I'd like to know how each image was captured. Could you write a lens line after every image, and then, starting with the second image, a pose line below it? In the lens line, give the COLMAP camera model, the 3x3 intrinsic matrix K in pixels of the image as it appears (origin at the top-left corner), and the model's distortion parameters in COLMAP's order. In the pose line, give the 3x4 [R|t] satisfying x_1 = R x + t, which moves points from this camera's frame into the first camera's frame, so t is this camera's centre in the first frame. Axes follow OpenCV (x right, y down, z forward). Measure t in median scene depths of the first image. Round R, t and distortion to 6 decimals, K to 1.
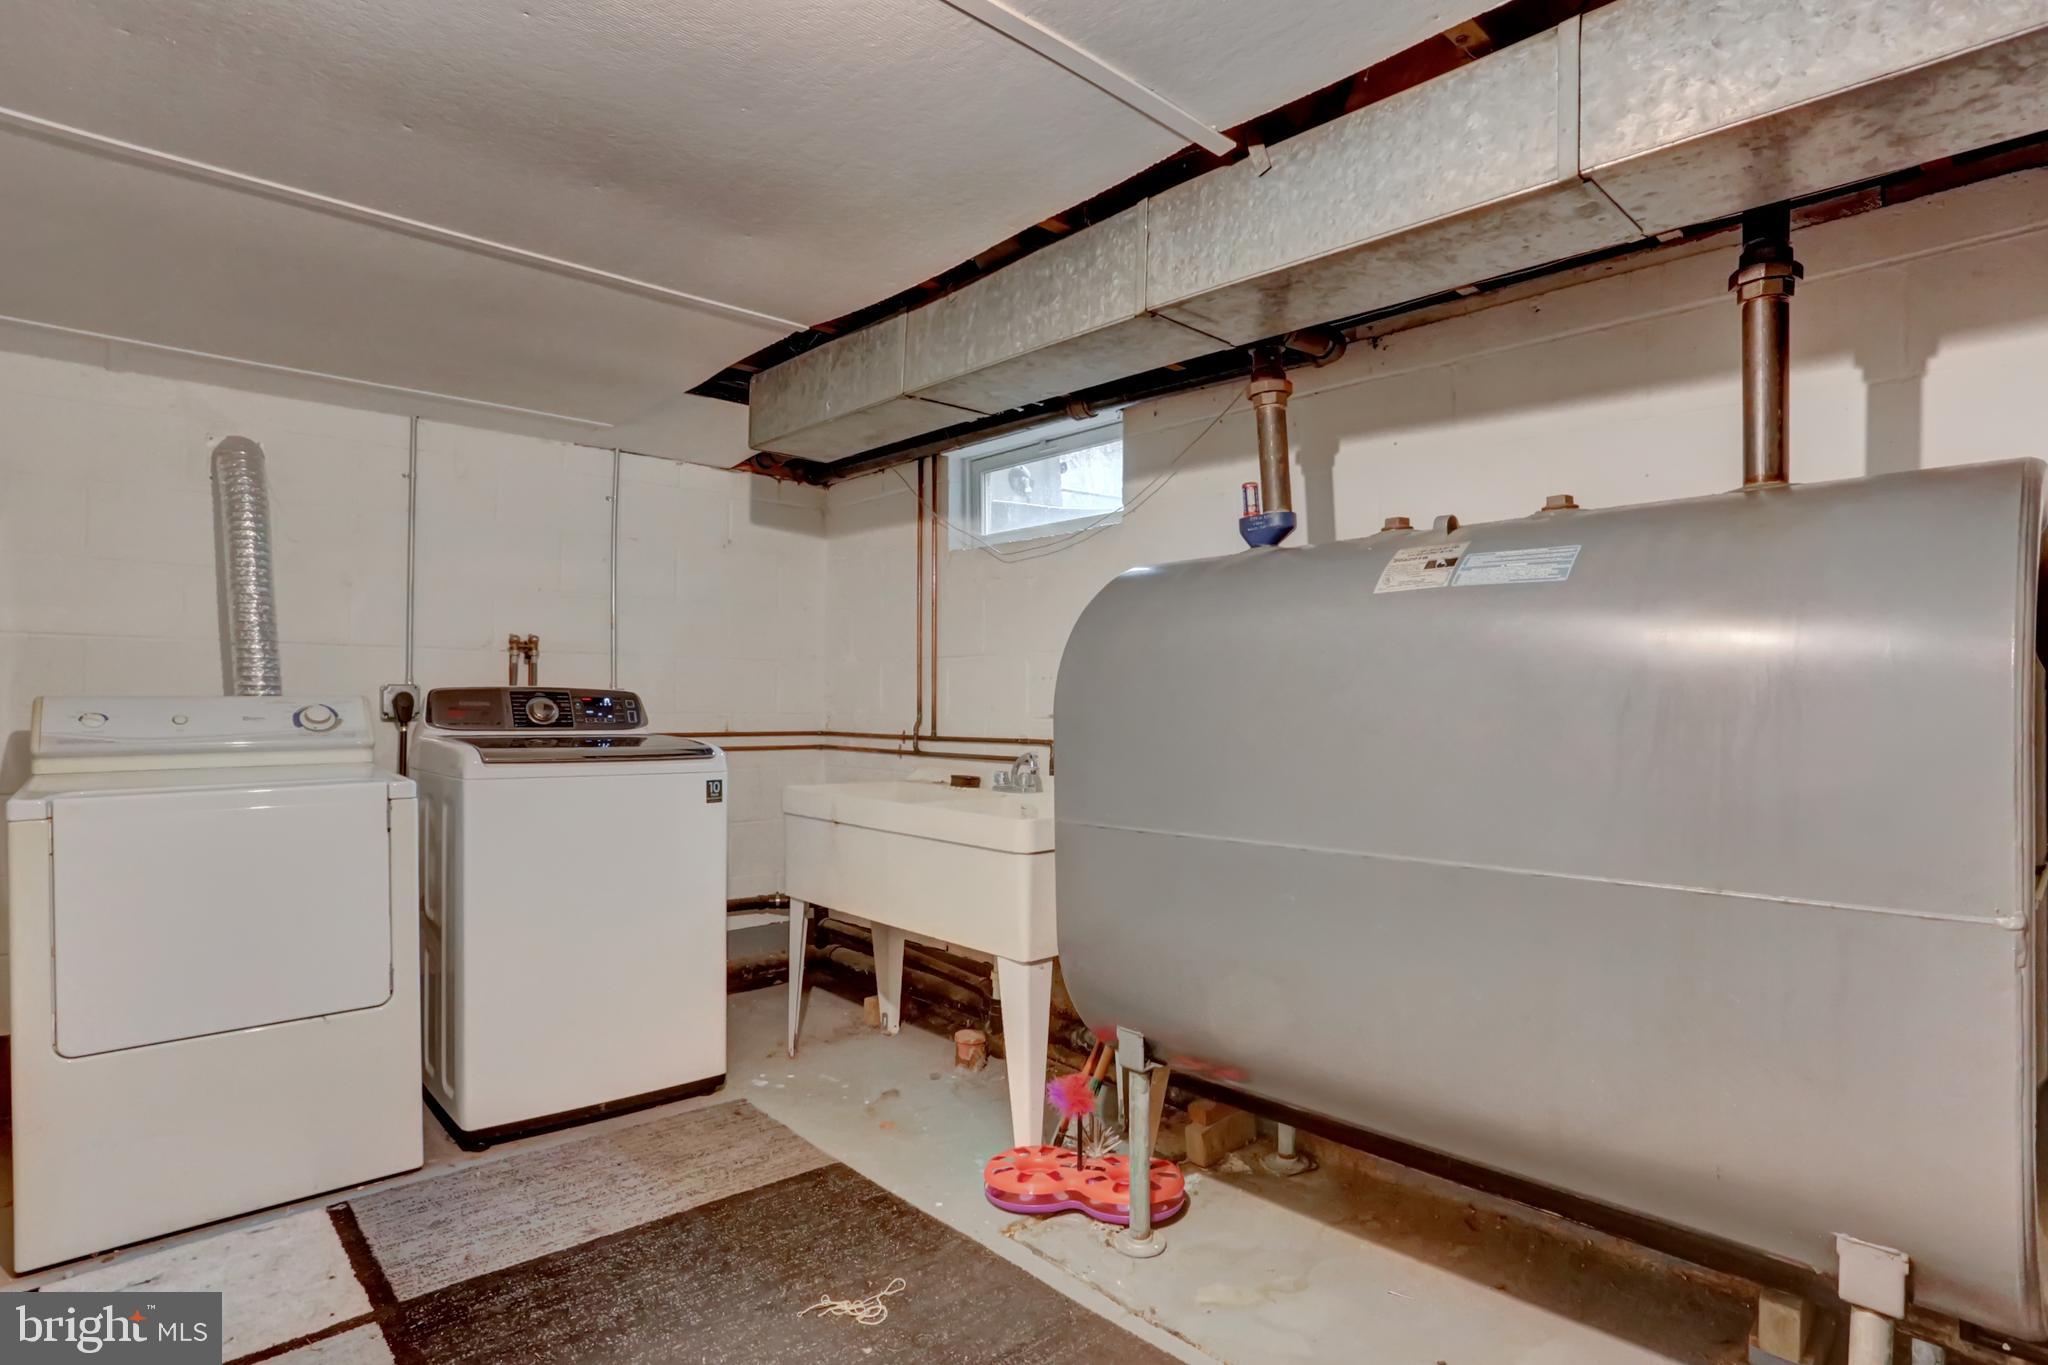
lens RADIAL K [[1048.6, 0, 1029.9], [0, 1048.6, 696.2], [0, 0, 1]] dist [-0.077465, 0.036946]
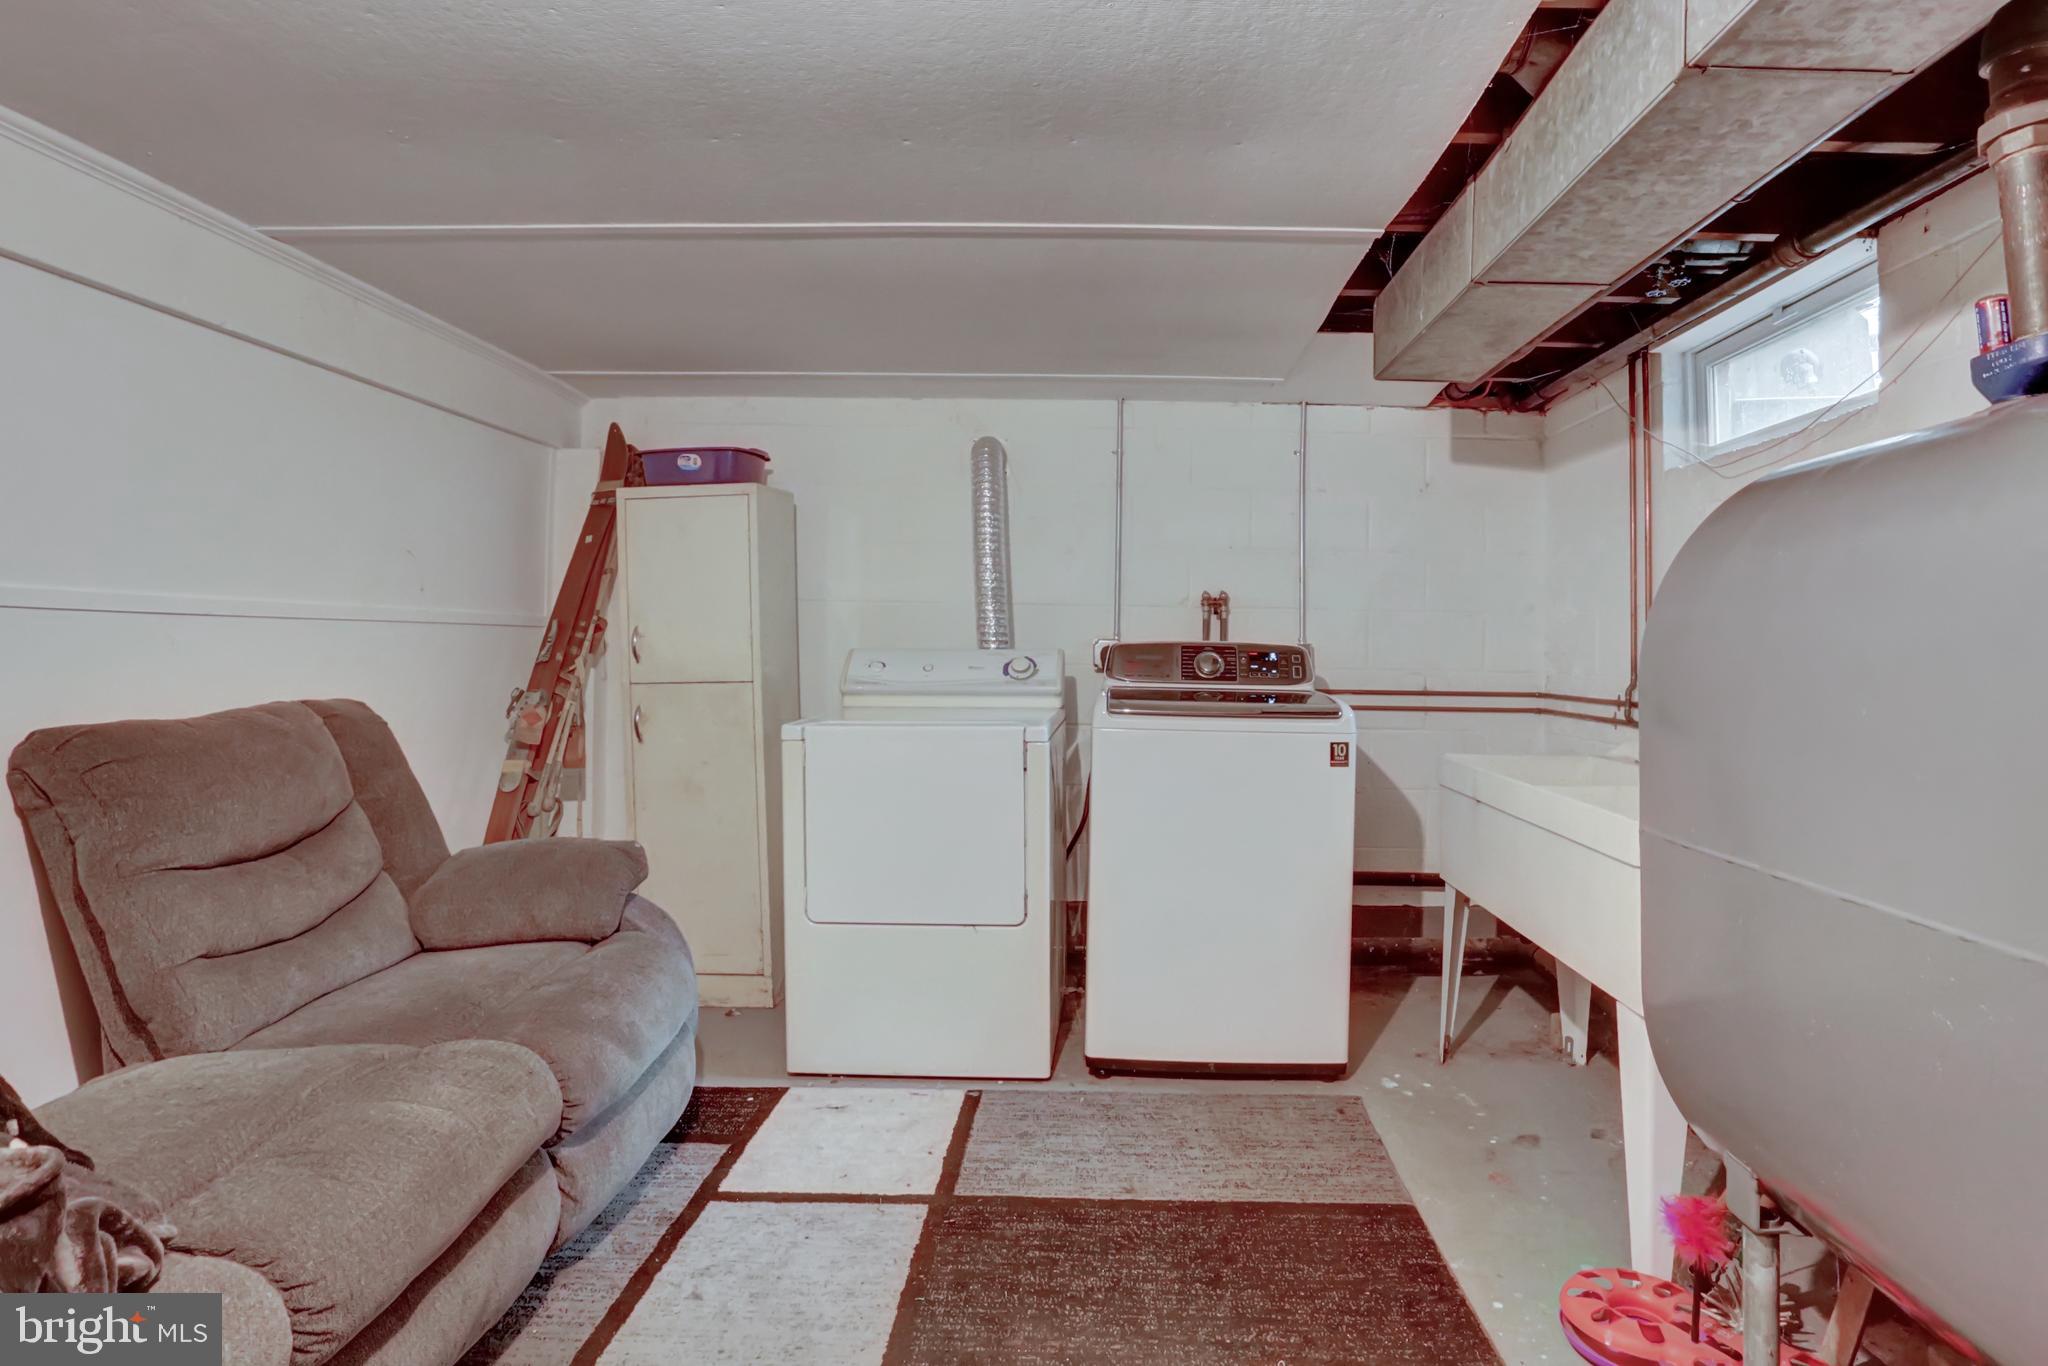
lens RADIAL K [[1045.6, 0, 1027.8], [0, 1045.6, 626.5], [0, 0, 1]] dist [-0.079423, 0.034323]
pose [[0.725191, -0.009560, -0.688481, 0.136574], [-0.007507, 0.999734, -0.021789, -0.000196], [0.688507, 0.020970, 0.724927, 0.145432]]
